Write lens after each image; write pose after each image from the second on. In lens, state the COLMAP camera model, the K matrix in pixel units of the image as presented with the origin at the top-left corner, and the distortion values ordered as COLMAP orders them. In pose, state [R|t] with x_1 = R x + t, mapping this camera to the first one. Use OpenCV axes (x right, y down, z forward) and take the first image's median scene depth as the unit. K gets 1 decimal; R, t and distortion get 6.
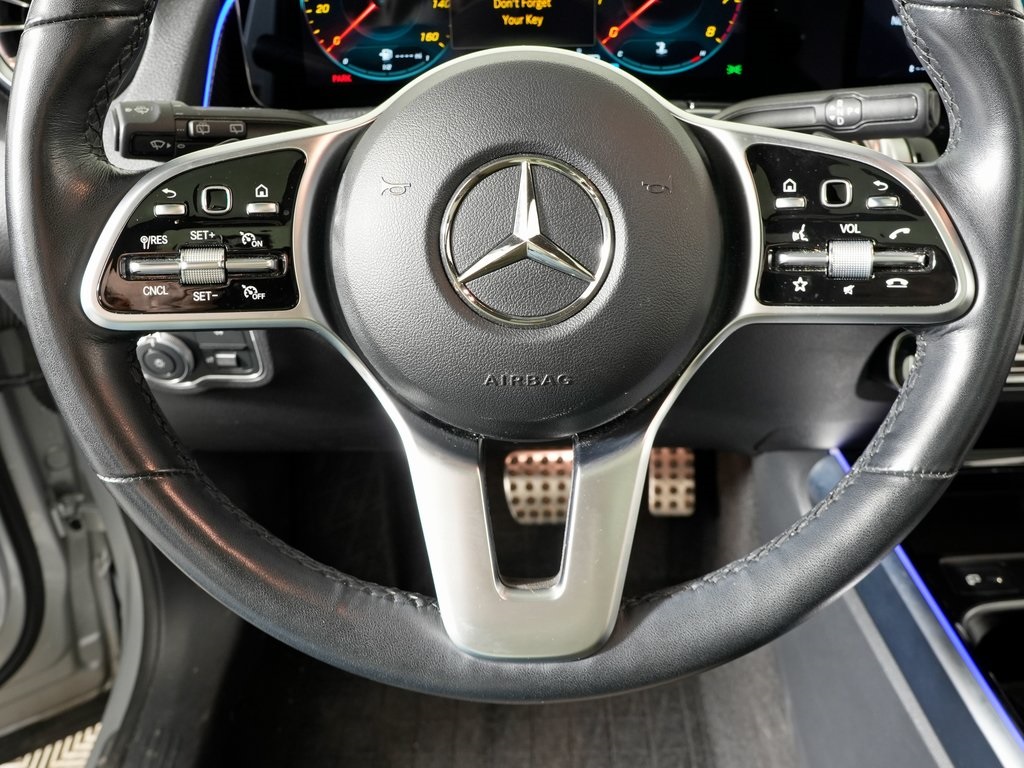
lens RADIAL K [[910.9, 0, 518.7], [0, 910.9, 386.9], [0, 0, 1]] dist [-0.143805, 0.056088]
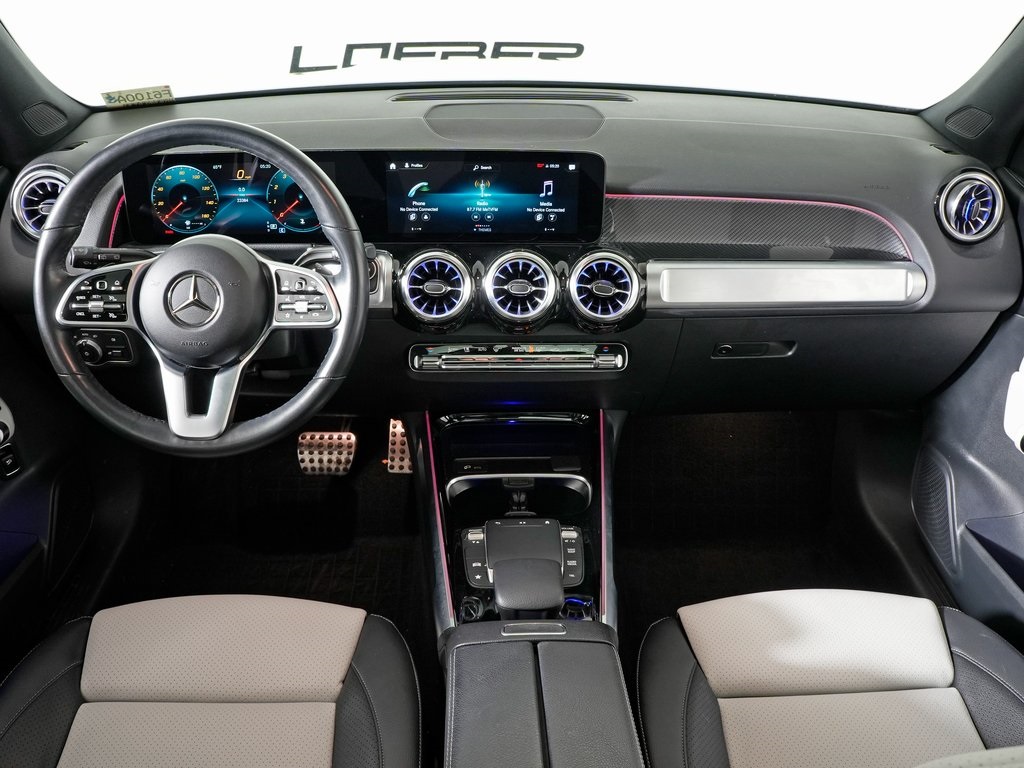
lens RADIAL K [[910.9, 0, 508.4], [0, 910.9, 385.4], [0, 0, 1]] dist [-0.143805, 0.056088]
pose [[0.999393, 0.018539, 0.029496, 0.958613], [-0.015966, 0.996236, -0.085198, 0.363949], [-0.030964, 0.084676, 0.995927, -2.008262]]
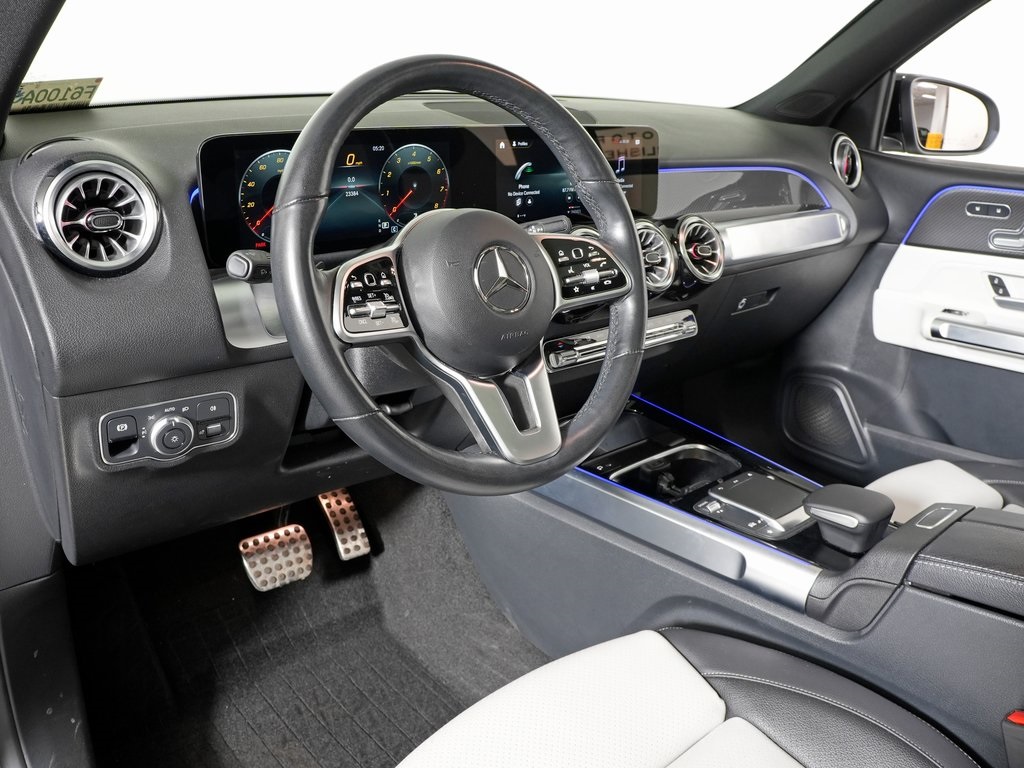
lens RADIAL K [[910.9, 0, 507.3], [0, 910.9, 391.0], [0, 0, 1]] dist [-0.143805, 0.056088]
pose [[0.752384, -0.173461, 0.635476, -1.490160], [0.306574, 0.946067, -0.104733, 0.360913], [-0.583036, 0.273620, 0.764984, -0.754931]]
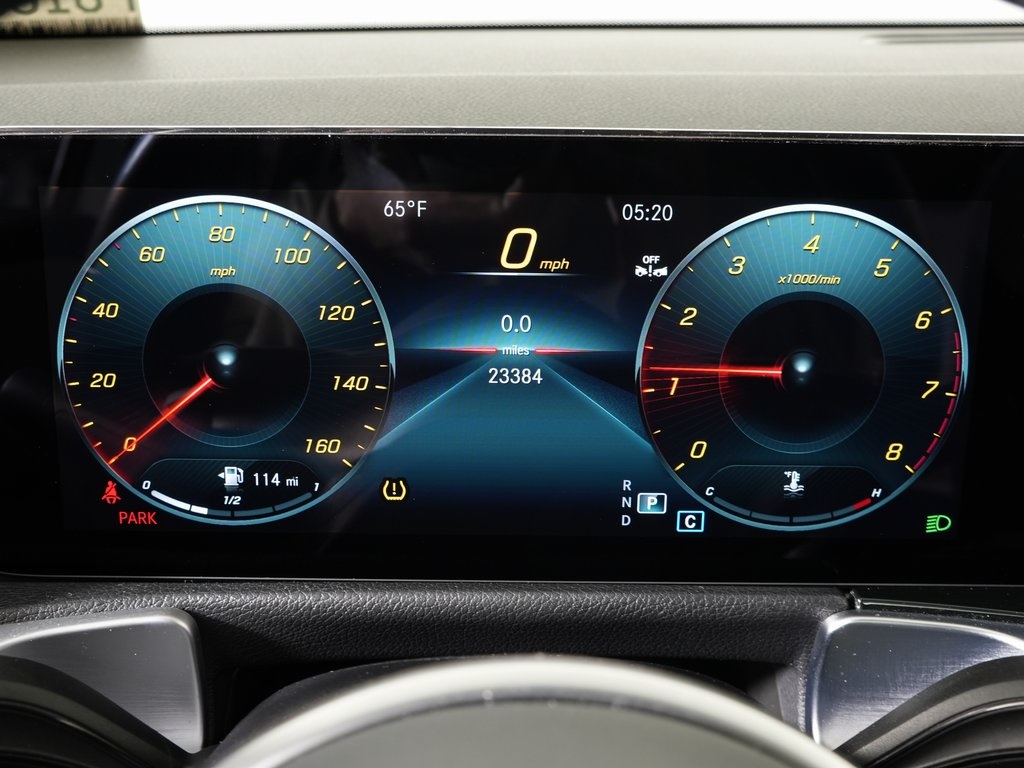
lens RADIAL K [[1093.1, 0, 509.1], [0, 1093.1, 382.1], [0, 0, 1]] dist [-0.030100, 0.000000]
pose [[0.998897, 0.032653, 0.033728, -0.028792], [-0.022007, 0.960339, -0.277964, -0.392317], [-0.041467, 0.276916, 0.959999, 0.615140]]
